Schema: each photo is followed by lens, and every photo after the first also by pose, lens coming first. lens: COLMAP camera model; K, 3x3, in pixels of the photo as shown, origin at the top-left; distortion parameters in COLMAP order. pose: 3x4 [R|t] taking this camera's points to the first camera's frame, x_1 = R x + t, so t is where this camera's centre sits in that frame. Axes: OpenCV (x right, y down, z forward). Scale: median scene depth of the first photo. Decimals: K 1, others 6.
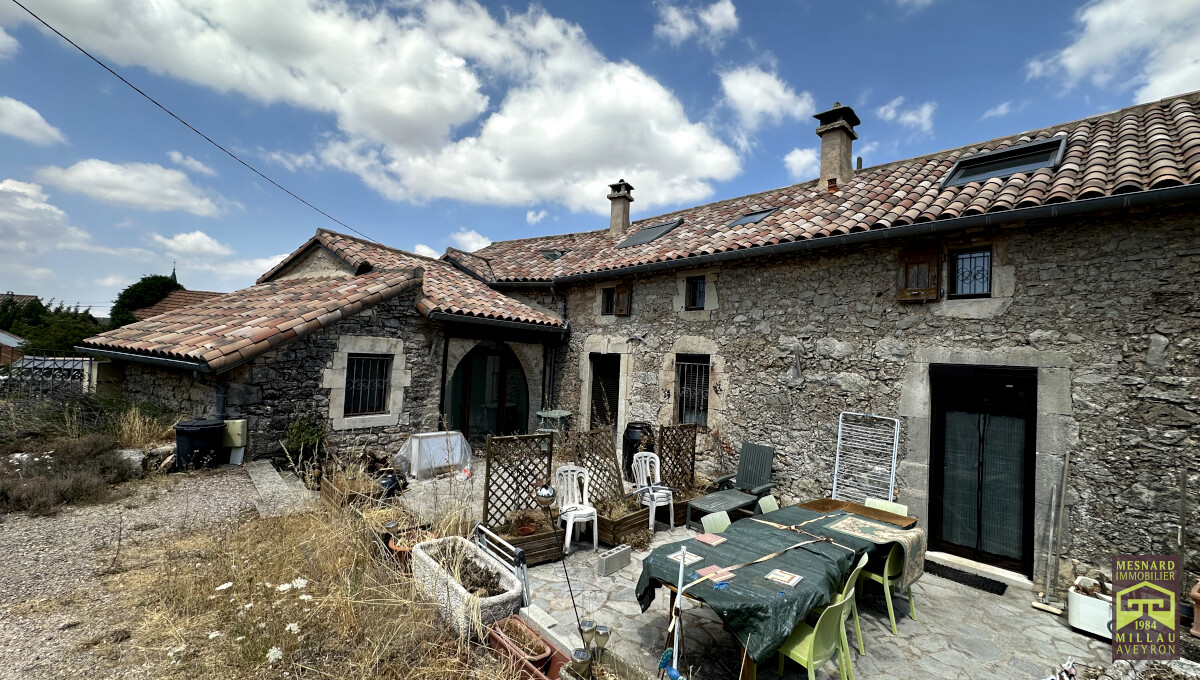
lens RADIAL K [[479.6, 0, 599.0], [0, 479.6, 341.1], [0, 0, 1]] dist [-0.005155, 0.001251]
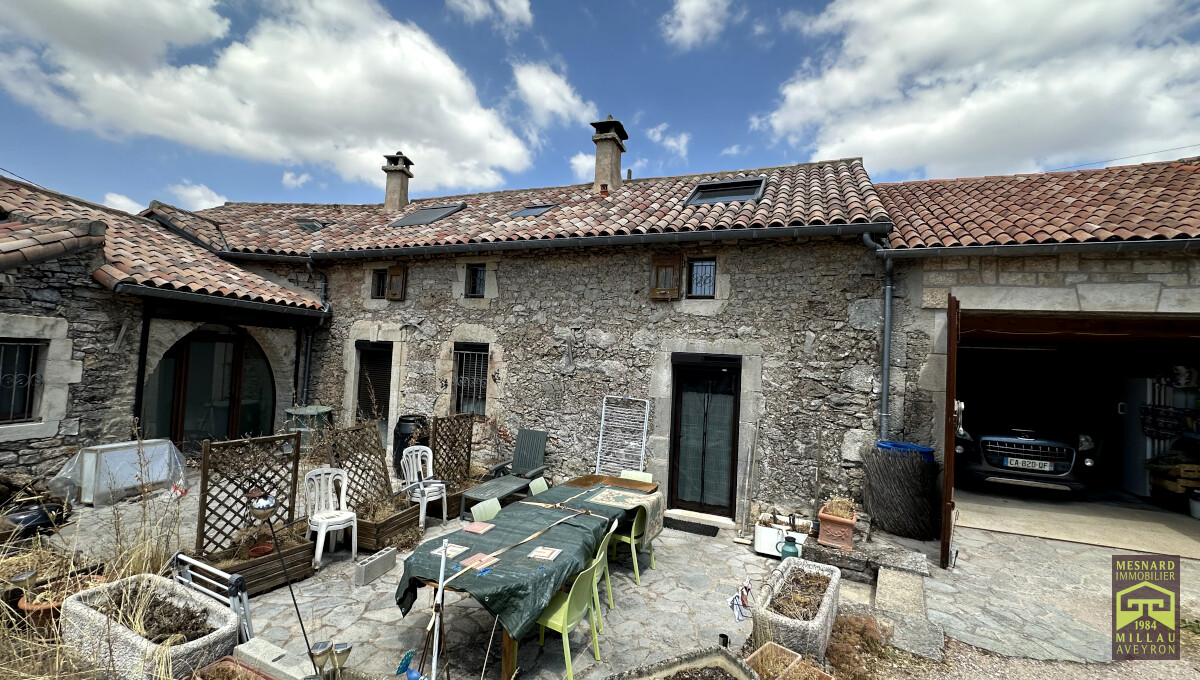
lens RADIAL K [[479.6, 0, 599.3], [0, 479.6, 340.9], [0, 0, 1]] dist [-0.005155, 0.001251]
pose [[0.906132, 0.011187, 0.422846, 0.019529], [-0.020505, 0.999637, 0.017493, 0.001196], [-0.422497, -0.024521, 0.906033, -0.000115]]
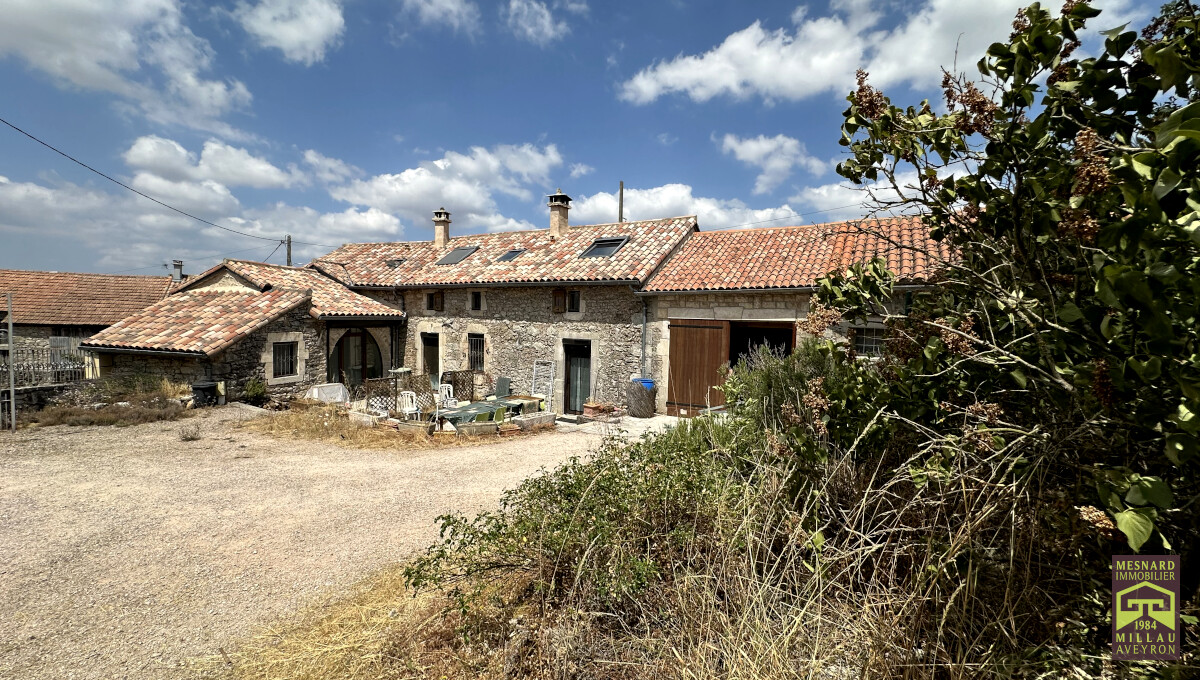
lens RADIAL K [[479.6, 0, 601.3], [0, 479.6, 341.9], [0, 0, 1]] dist [-0.005155, 0.001251]
pose [[0.956423, -0.045345, 0.288443, 0.137896], [0.017223, 0.994909, 0.099298, -0.134733], [-0.291477, -0.090003, 0.952334, -1.069109]]
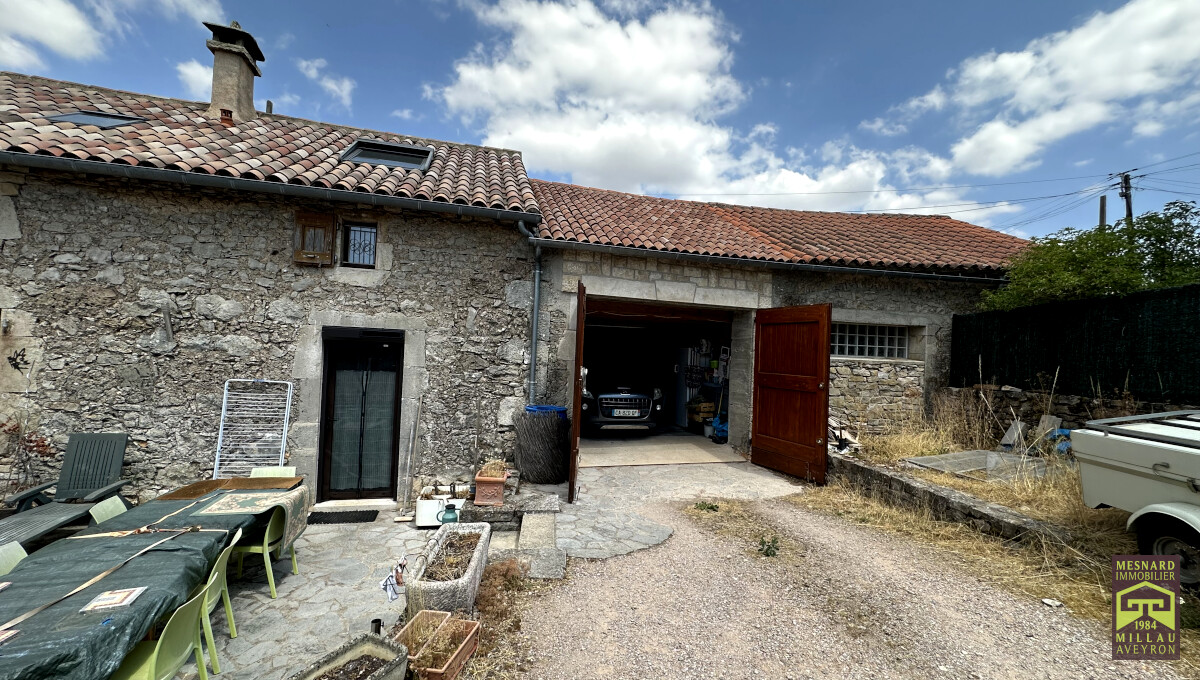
lens RADIAL K [[479.6, 0, 598.9], [0, 479.6, 340.3], [0, 0, 1]] dist [-0.005155, 0.001251]
pose [[0.456276, -0.013512, 0.889736, 0.029851], [-0.051287, 0.997823, 0.041455, 0.002924], [-0.888359, -0.064547, 0.454589, -0.007301]]
